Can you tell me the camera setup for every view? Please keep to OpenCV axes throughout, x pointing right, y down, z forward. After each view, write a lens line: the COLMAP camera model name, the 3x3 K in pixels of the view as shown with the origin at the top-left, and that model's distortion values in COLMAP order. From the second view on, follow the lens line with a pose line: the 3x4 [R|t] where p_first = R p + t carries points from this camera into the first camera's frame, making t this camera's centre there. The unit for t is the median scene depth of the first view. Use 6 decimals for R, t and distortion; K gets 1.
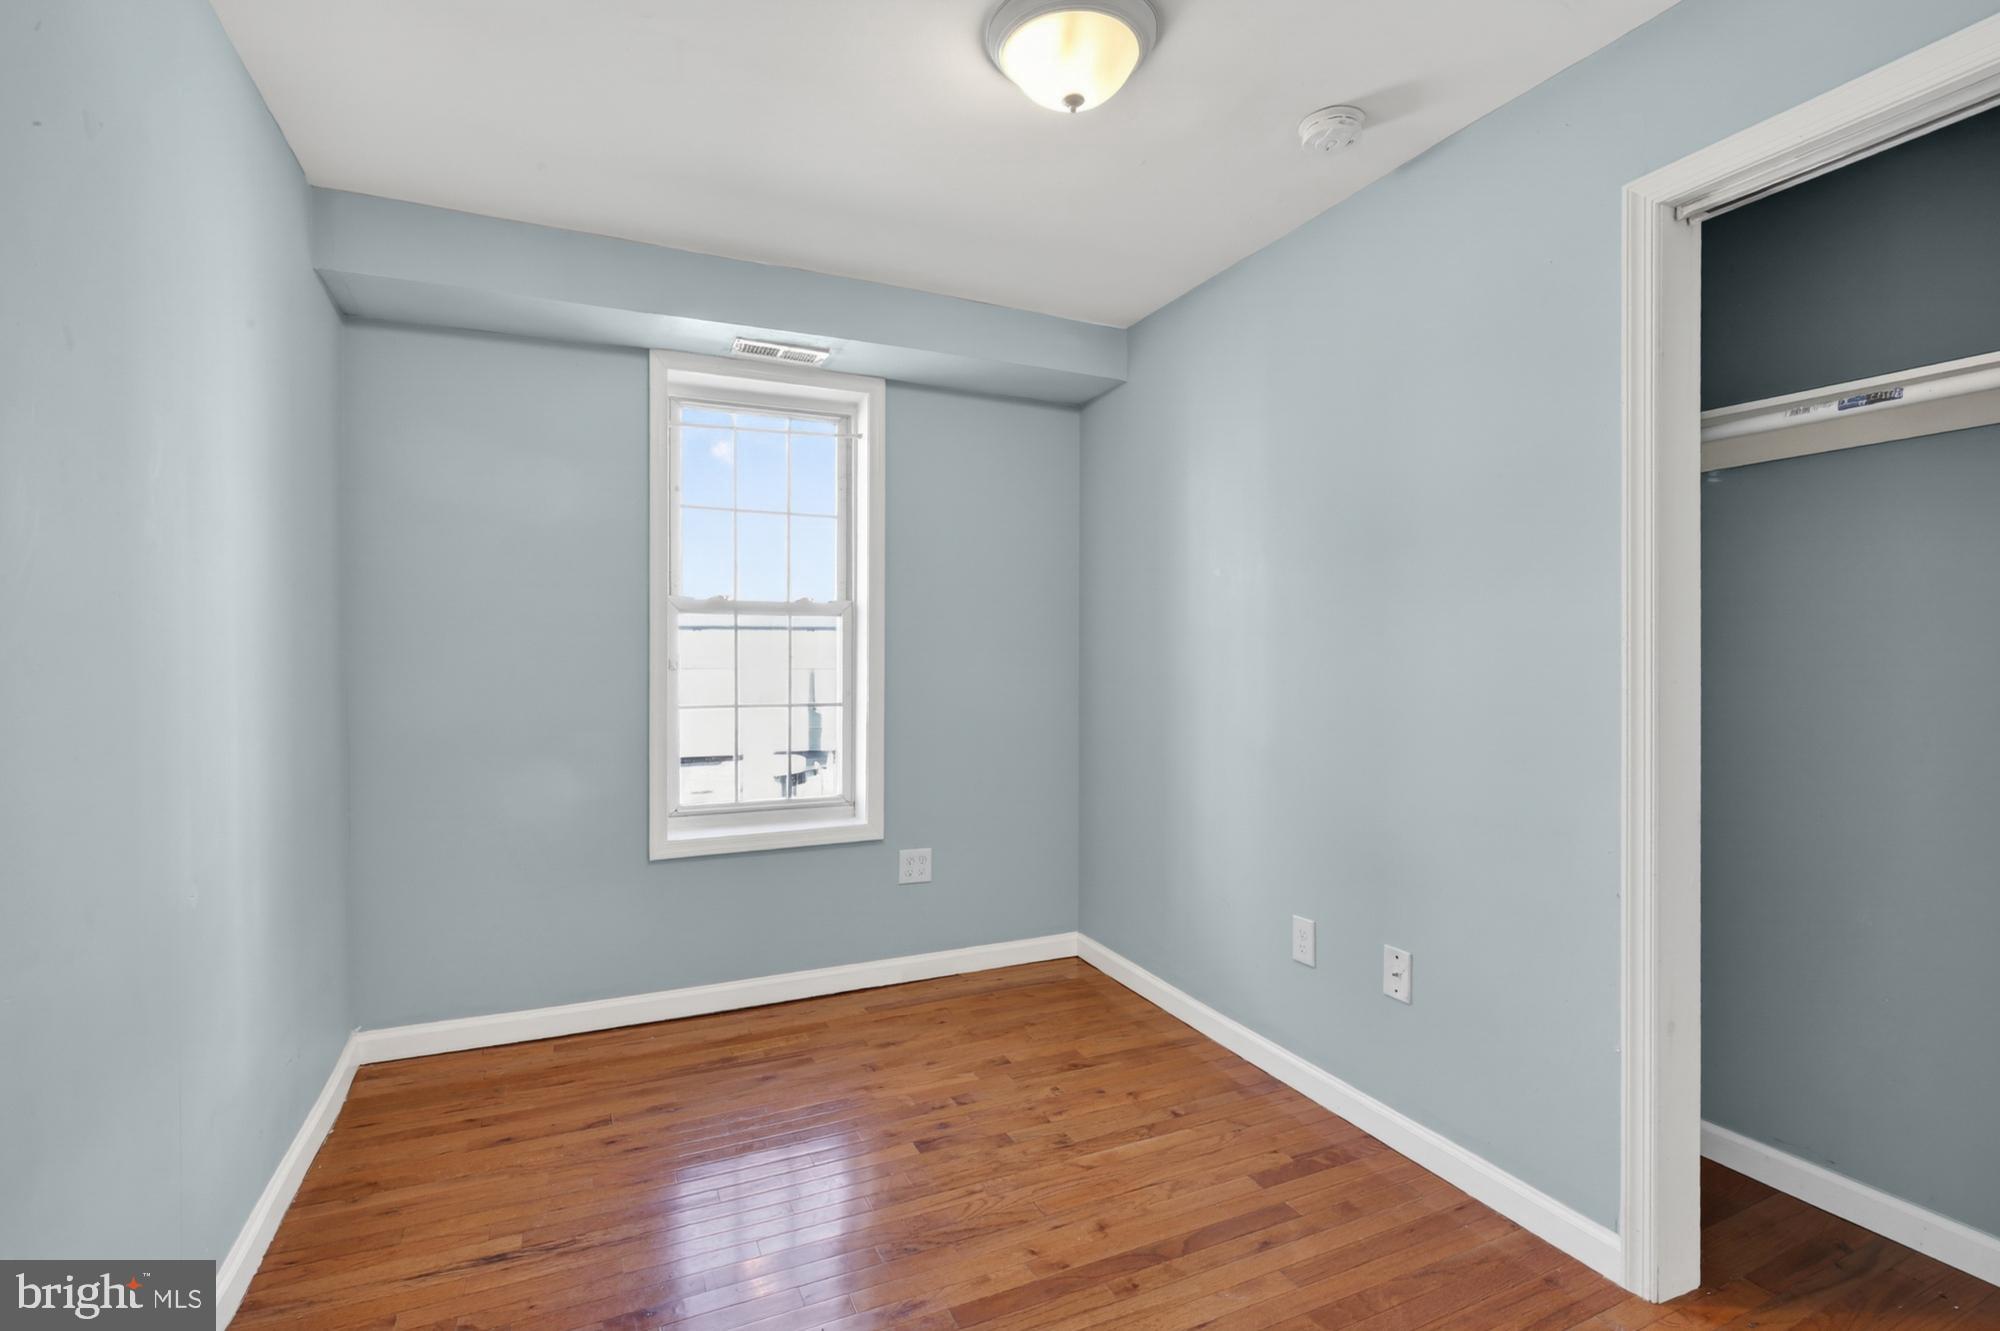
lens RADIAL K [[934.5, 0, 1003.9], [0, 934.5, 663.1], [0, 0, 1]] dist [-0.027502, 0.001152]
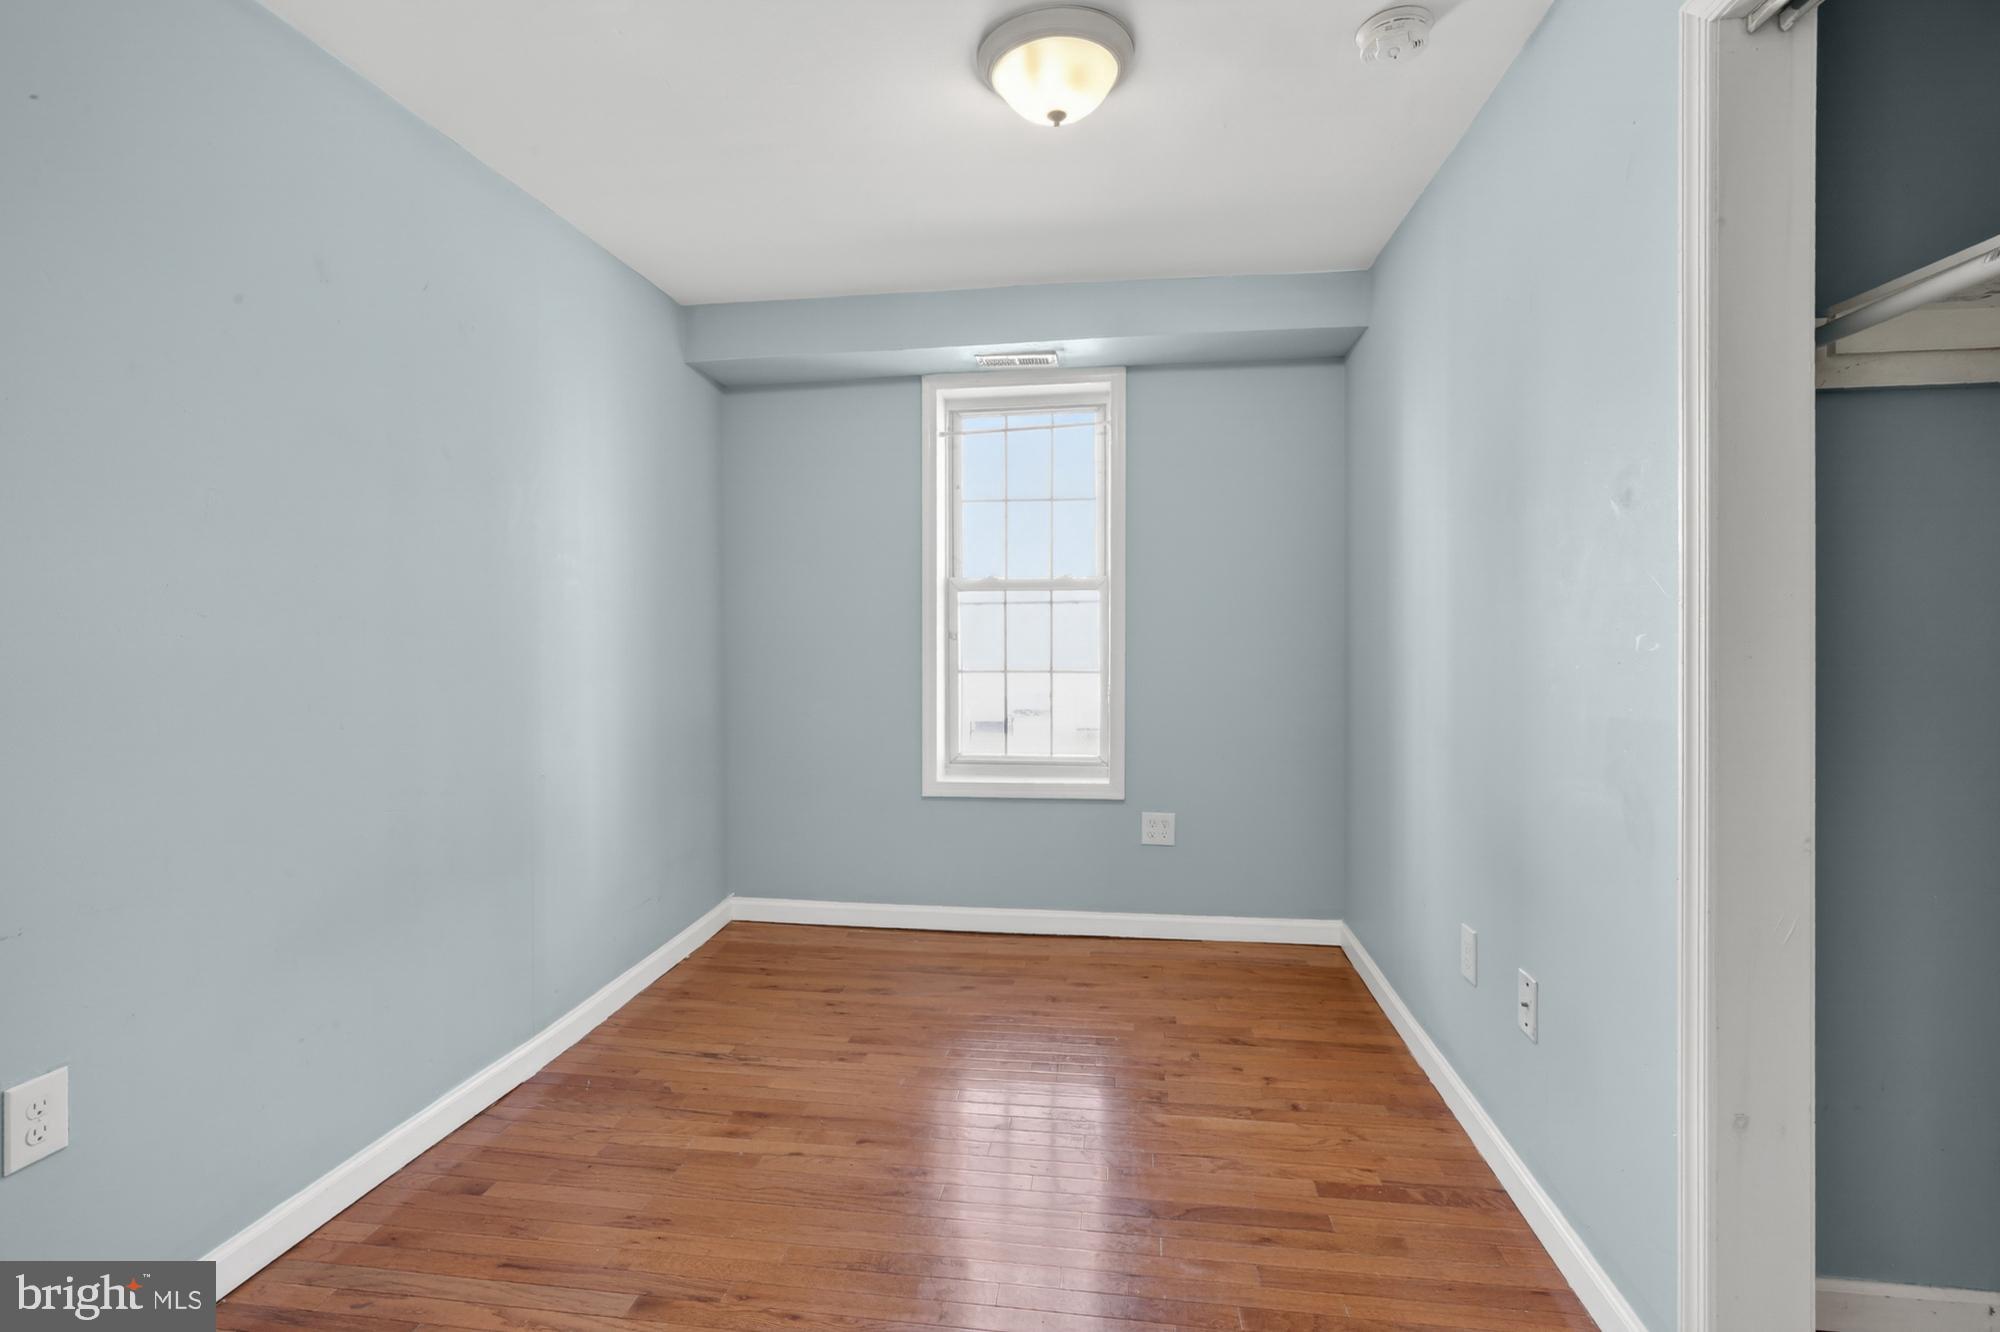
lens RADIAL K [[934.5, 0, 965.4], [0, 934.5, 633.8], [0, 0, 1]] dist [-0.027502, 0.001152]
pose [[0.827624, -0.001463, -0.561281, 0.376260], [0.002011, 0.999998, 0.000358, -0.000572], [0.561280, -0.001425, 0.827625, 0.022764]]
